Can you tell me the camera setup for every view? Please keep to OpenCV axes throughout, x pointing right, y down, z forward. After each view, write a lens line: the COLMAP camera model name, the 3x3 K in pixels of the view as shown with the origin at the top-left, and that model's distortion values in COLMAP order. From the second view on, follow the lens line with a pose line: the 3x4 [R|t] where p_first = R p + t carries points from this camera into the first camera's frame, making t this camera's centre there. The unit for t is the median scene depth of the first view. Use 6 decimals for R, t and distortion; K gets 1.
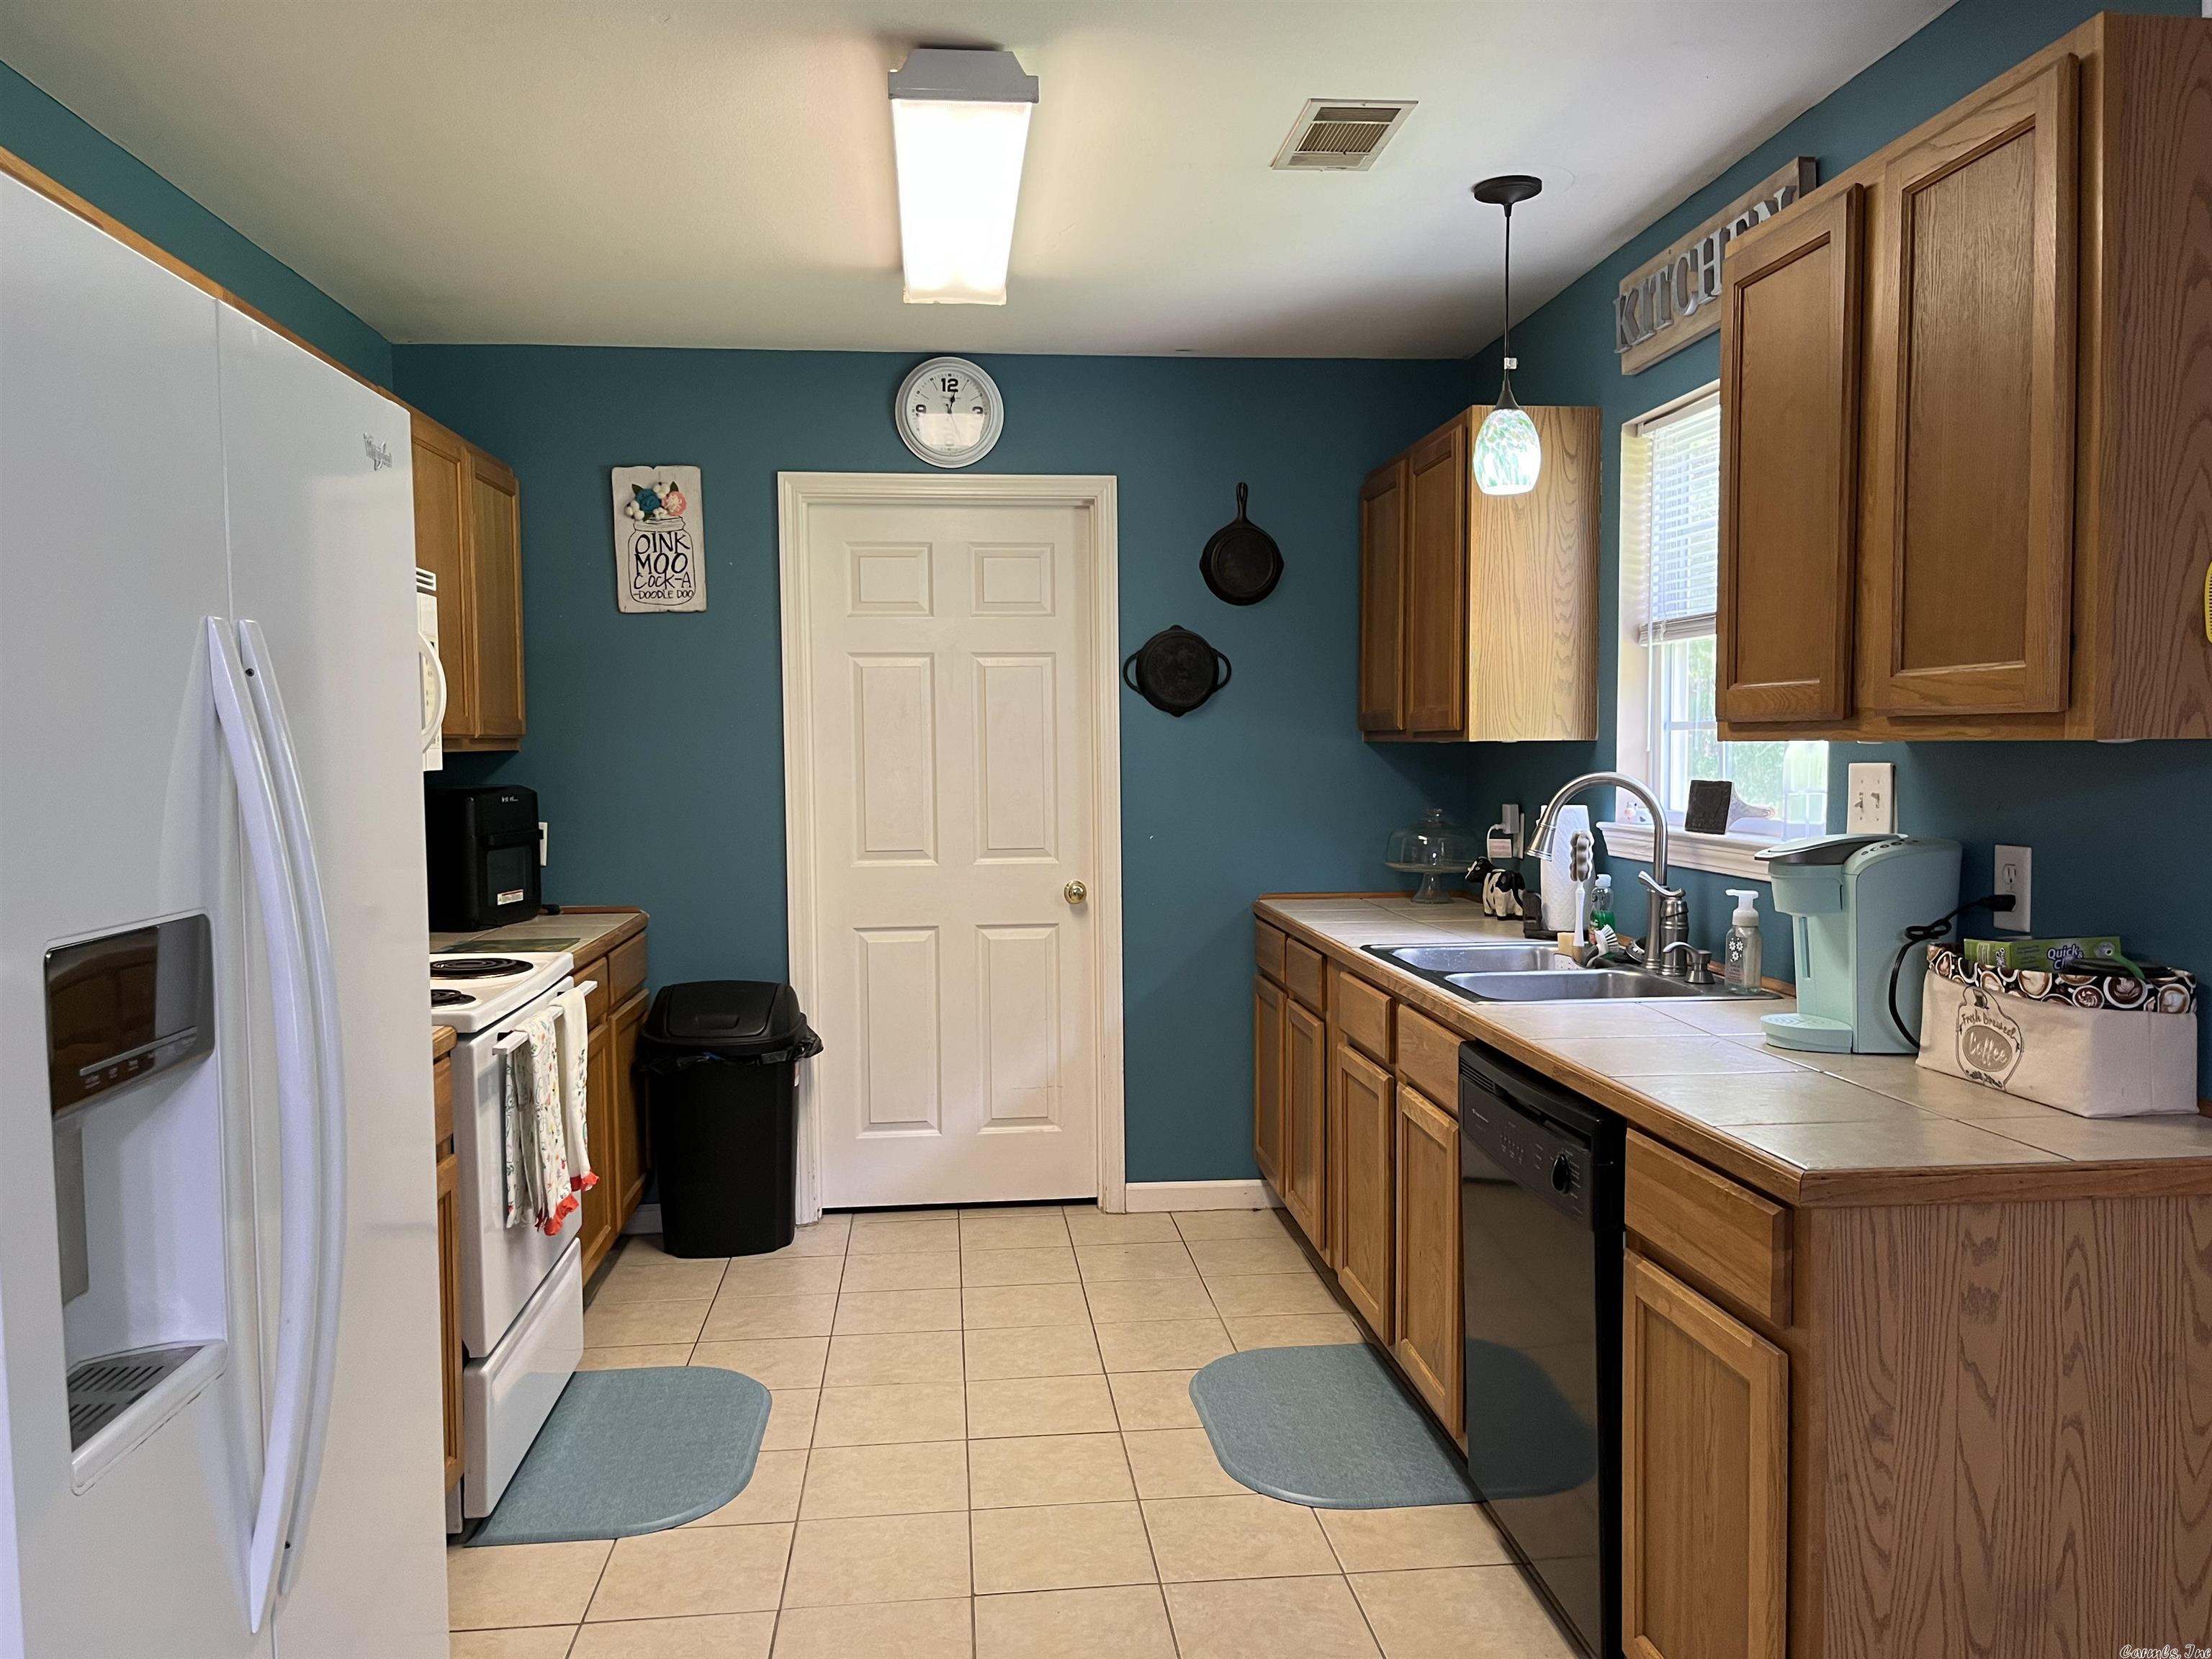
lens RADIAL K [[1663.1, 0, 1110.5], [0, 1663.1, 840.7], [0, 0, 1]] dist [0.075124, -0.107969]
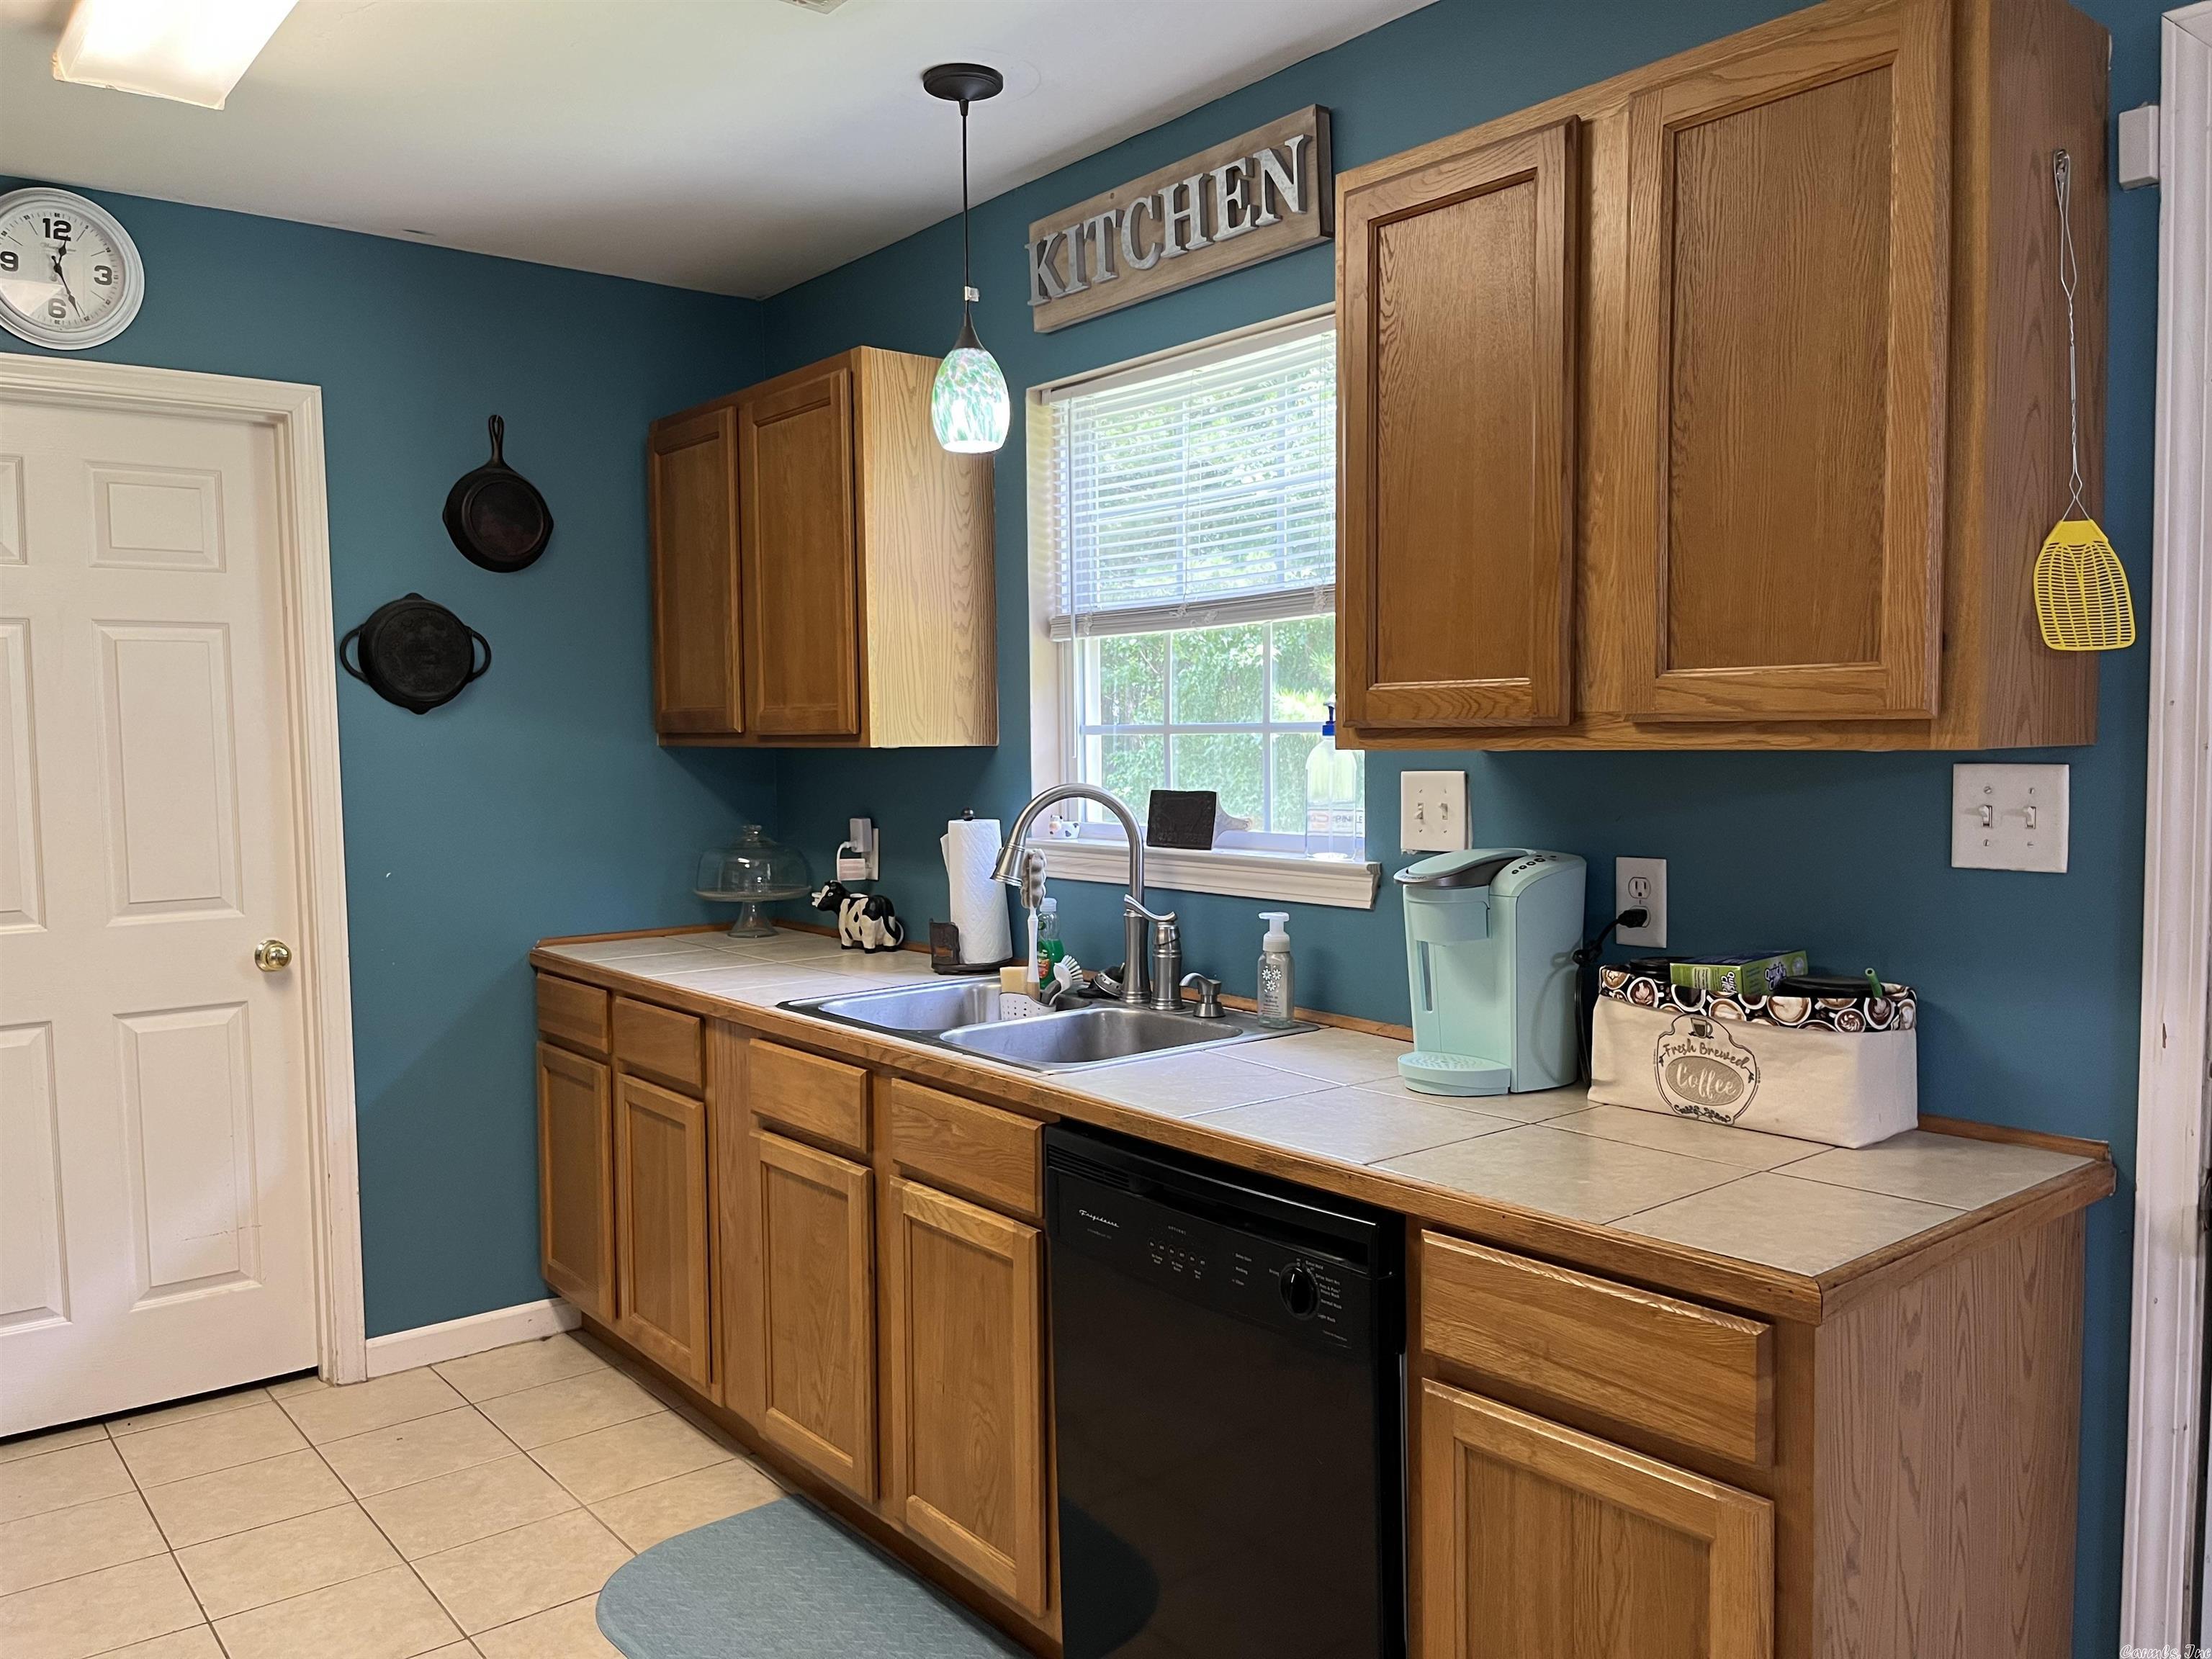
lens RADIAL K [[1662.0, 0, 1117.4], [0, 1662.0, 838.1], [0, 0, 1]] dist [0.064910, -0.096484]
pose [[0.834429, -0.036408, 0.549912, -0.157518], [0.036649, 0.999273, 0.010549, -0.019727], [-0.549896, 0.011351, 0.835156, 0.253955]]
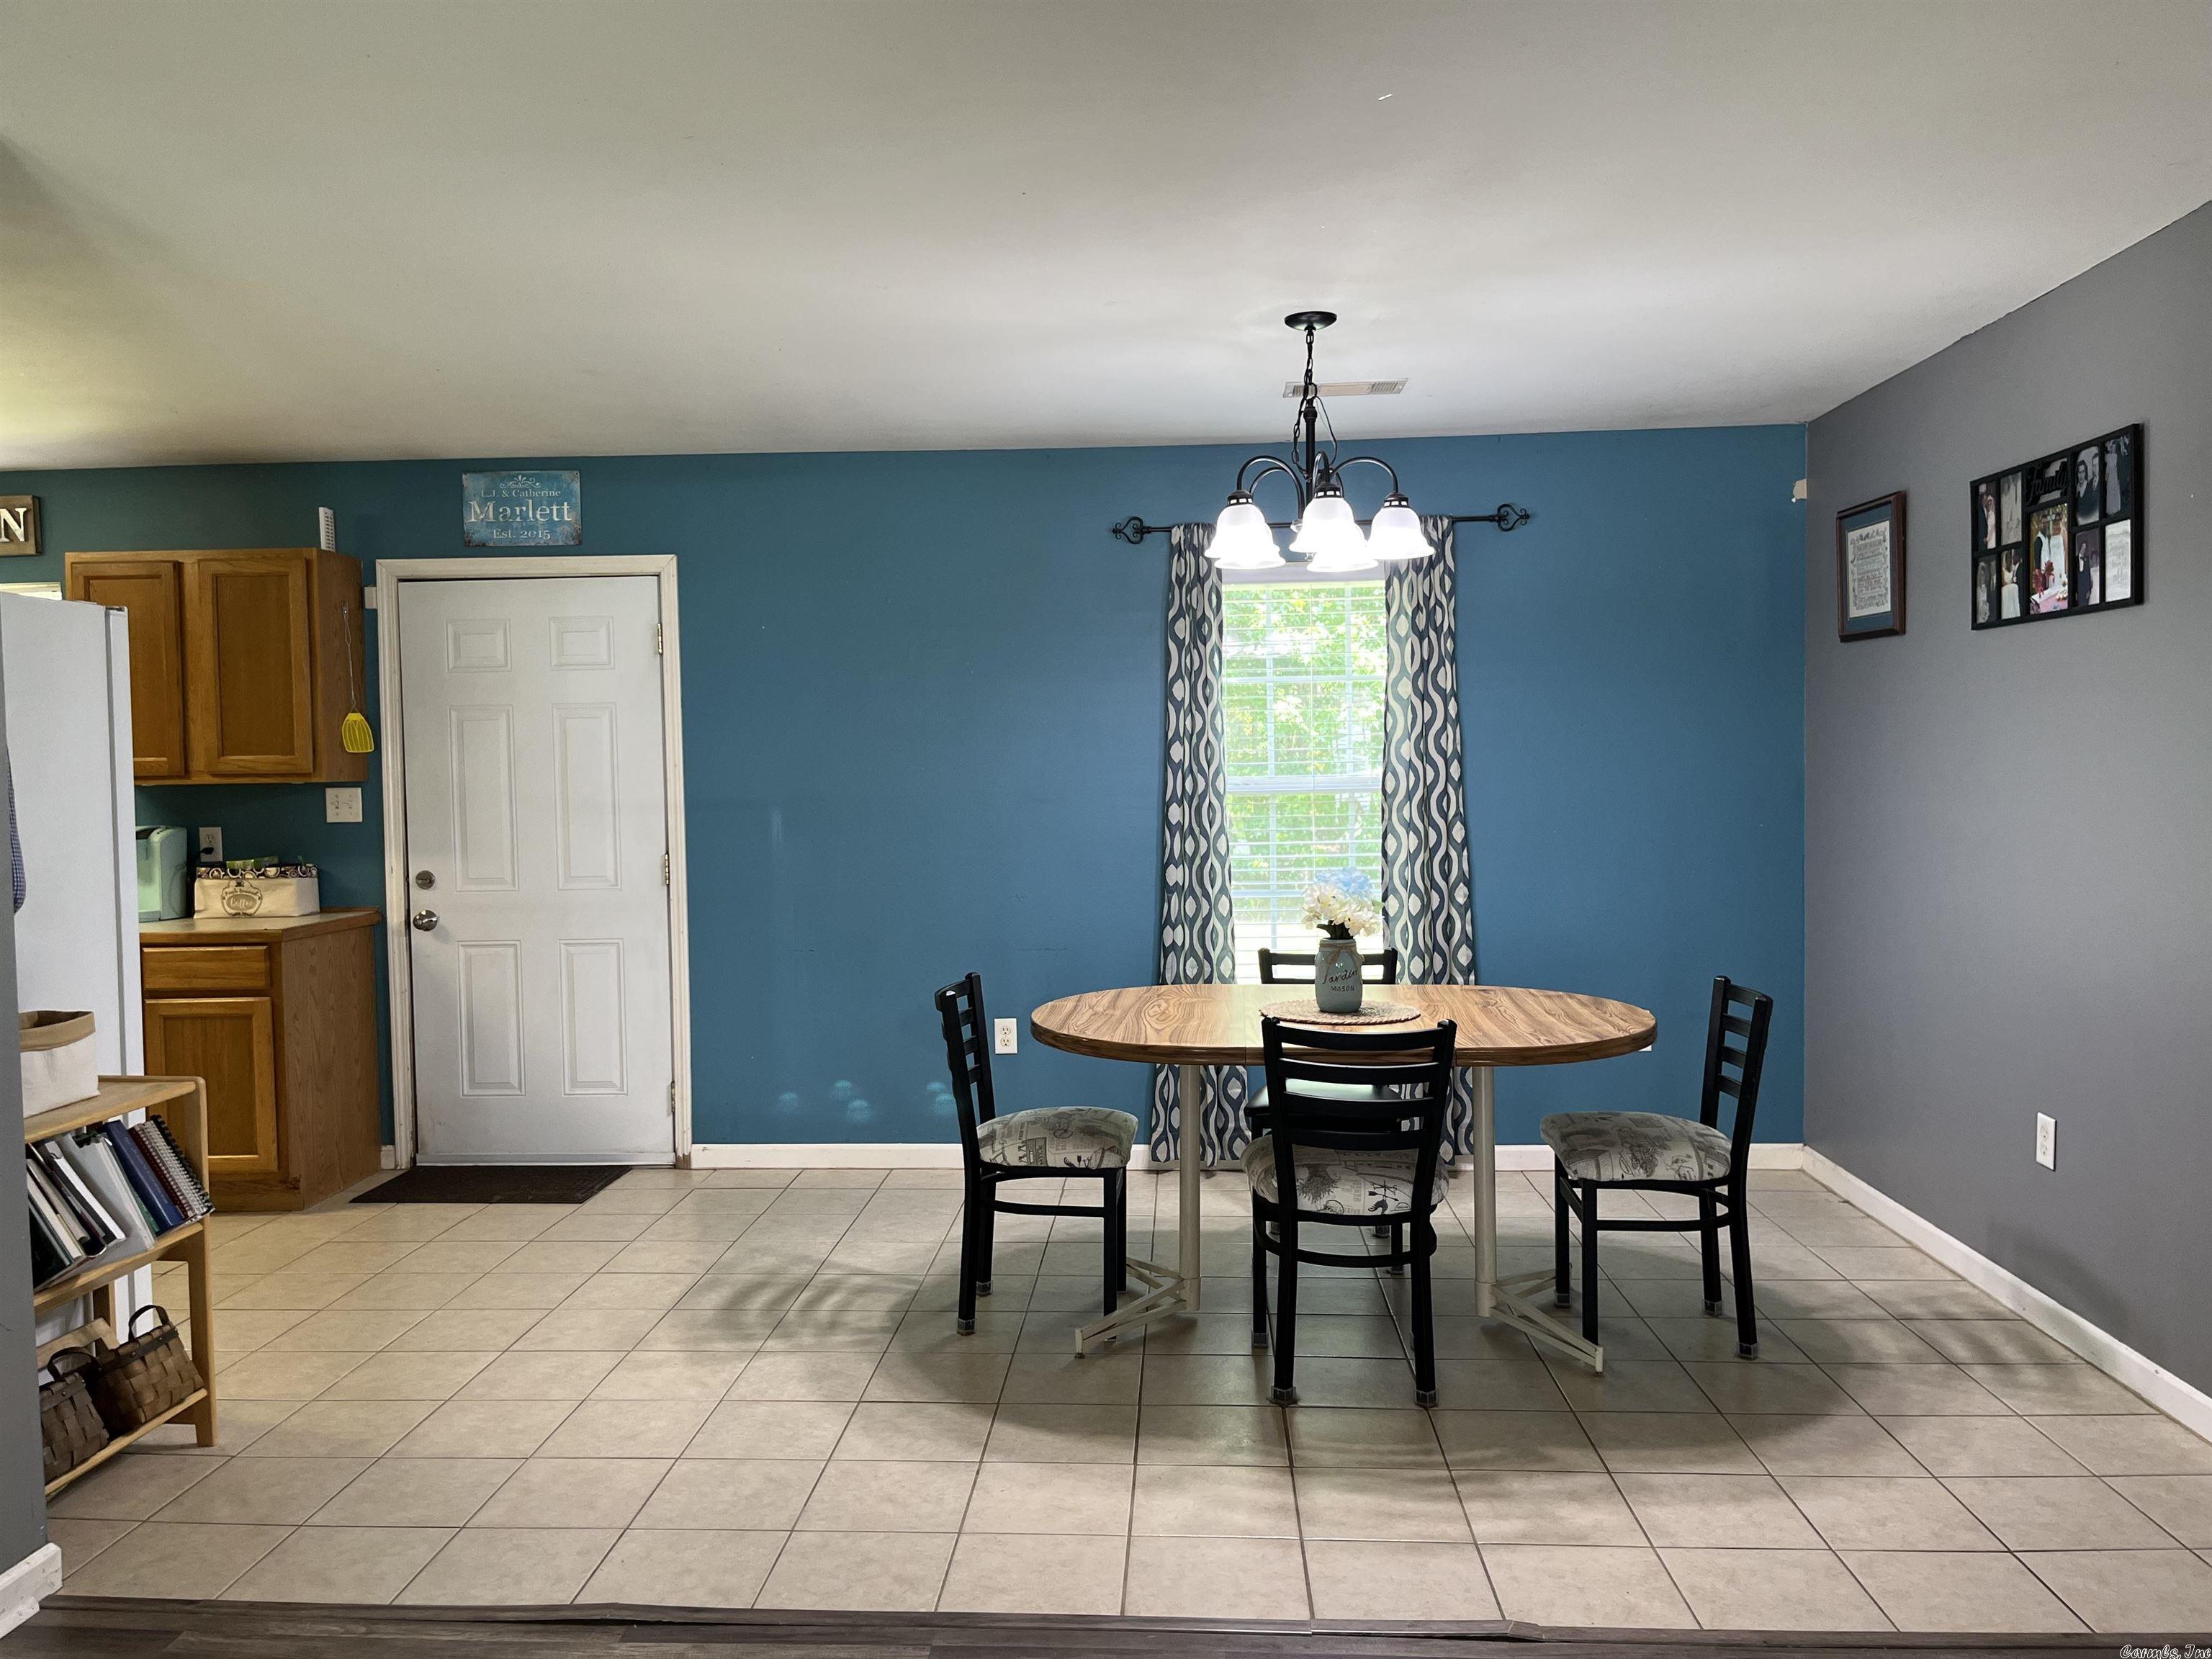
lens RADIAL K [[1667.7, 0, 1106.0], [0, 1667.7, 829.5], [0, 0, 1]] dist [0.075366, -0.107928]
pose [[0.151121, -0.031256, 0.988021, -1.143649], [0.070499, 0.997296, 0.020767, 0.032214], [-0.985998, 0.066516, 0.152916, -0.442006]]
